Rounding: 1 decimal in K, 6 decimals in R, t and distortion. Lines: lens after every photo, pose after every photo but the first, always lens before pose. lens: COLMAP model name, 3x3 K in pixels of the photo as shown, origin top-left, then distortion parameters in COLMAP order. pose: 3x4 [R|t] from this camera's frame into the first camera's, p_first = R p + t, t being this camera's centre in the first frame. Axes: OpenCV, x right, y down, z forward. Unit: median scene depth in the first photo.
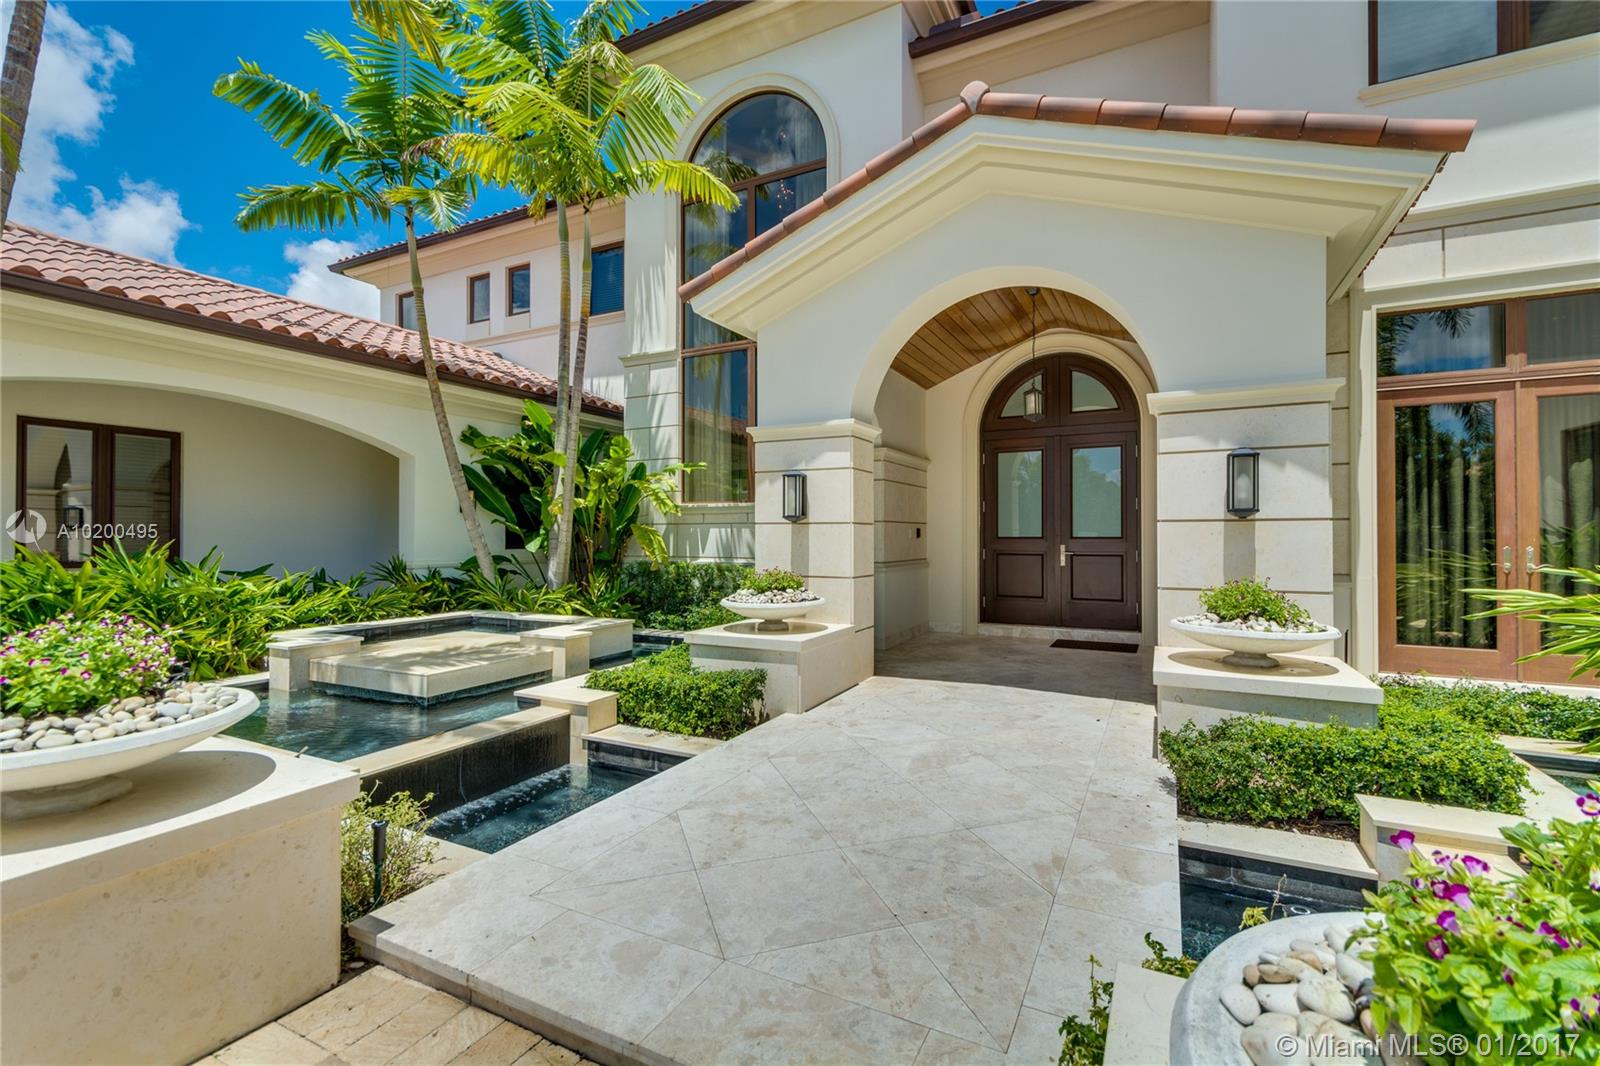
lens RADIAL K [[713.3, 0, 798.4], [0, 713.3, 530.5], [0, 0, 1]] dist [0.001915, -0.000134]
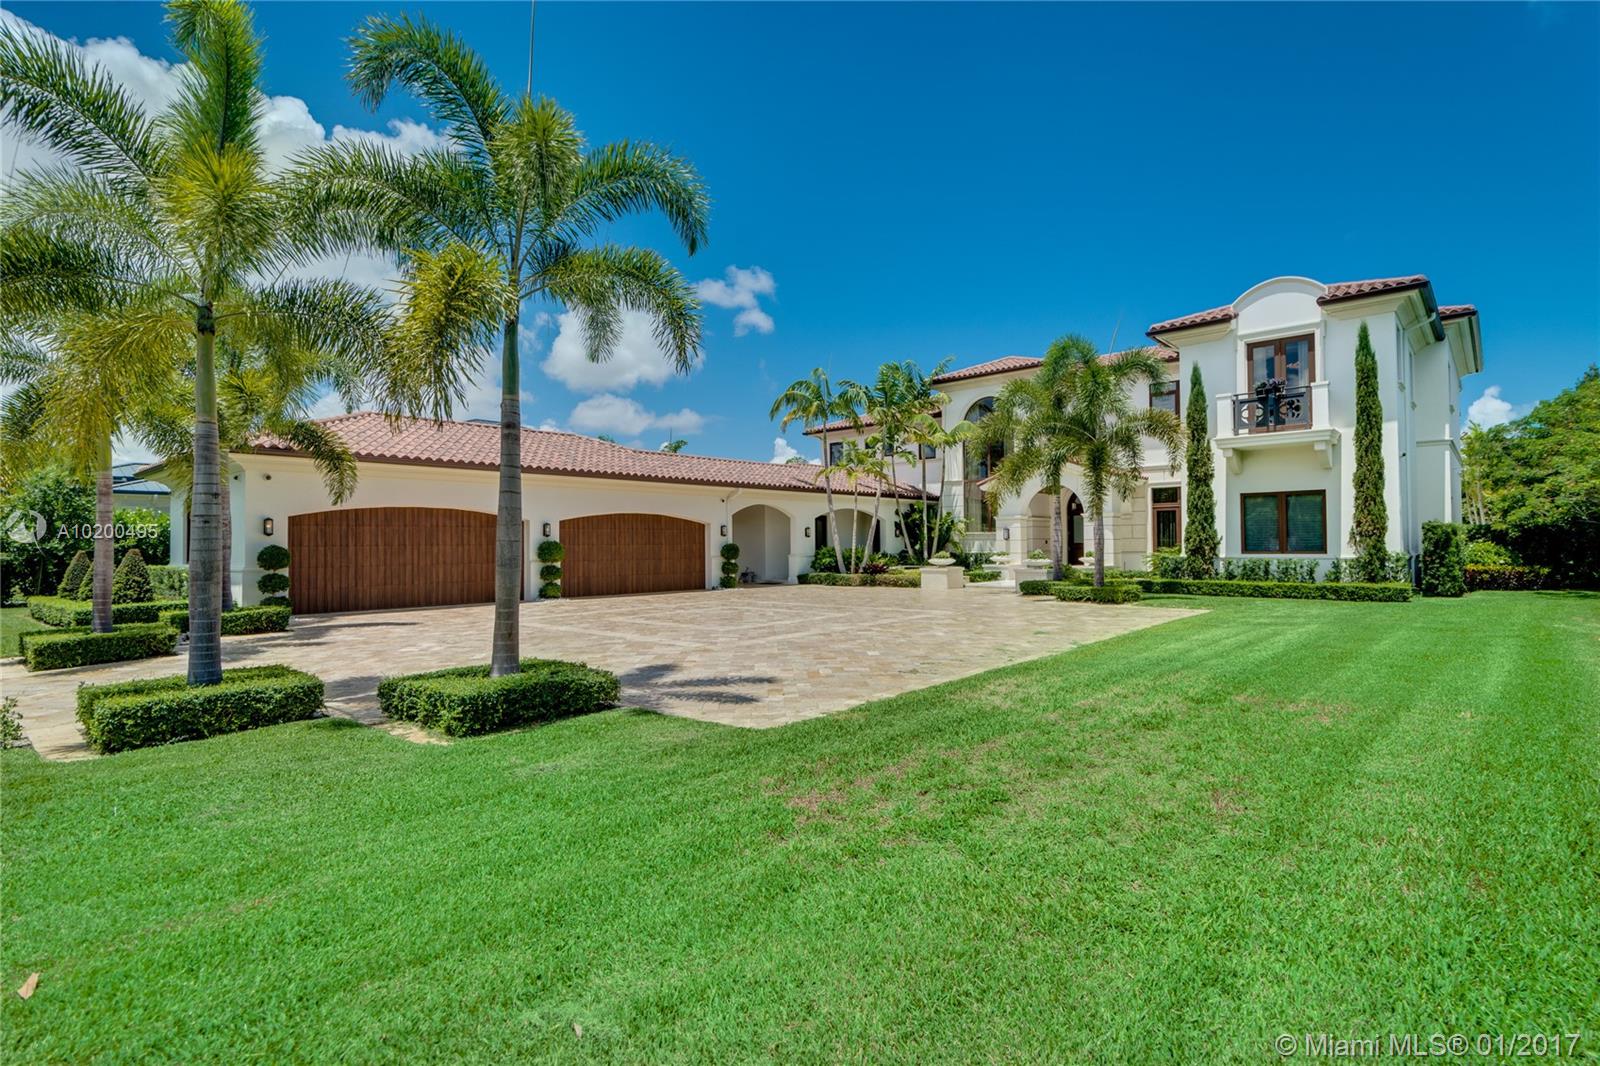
lens RADIAL K [[713.3, 0, 803.5], [0, 713.3, 532.7], [0, 0, 1]] dist [0.001915, -0.000134]
pose [[0.966362, 0.000295, -0.257186, -0.050076], [-0.002129, 0.999974, -0.006849, -0.015568], [0.257177, 0.007166, 0.966338, -2.059659]]
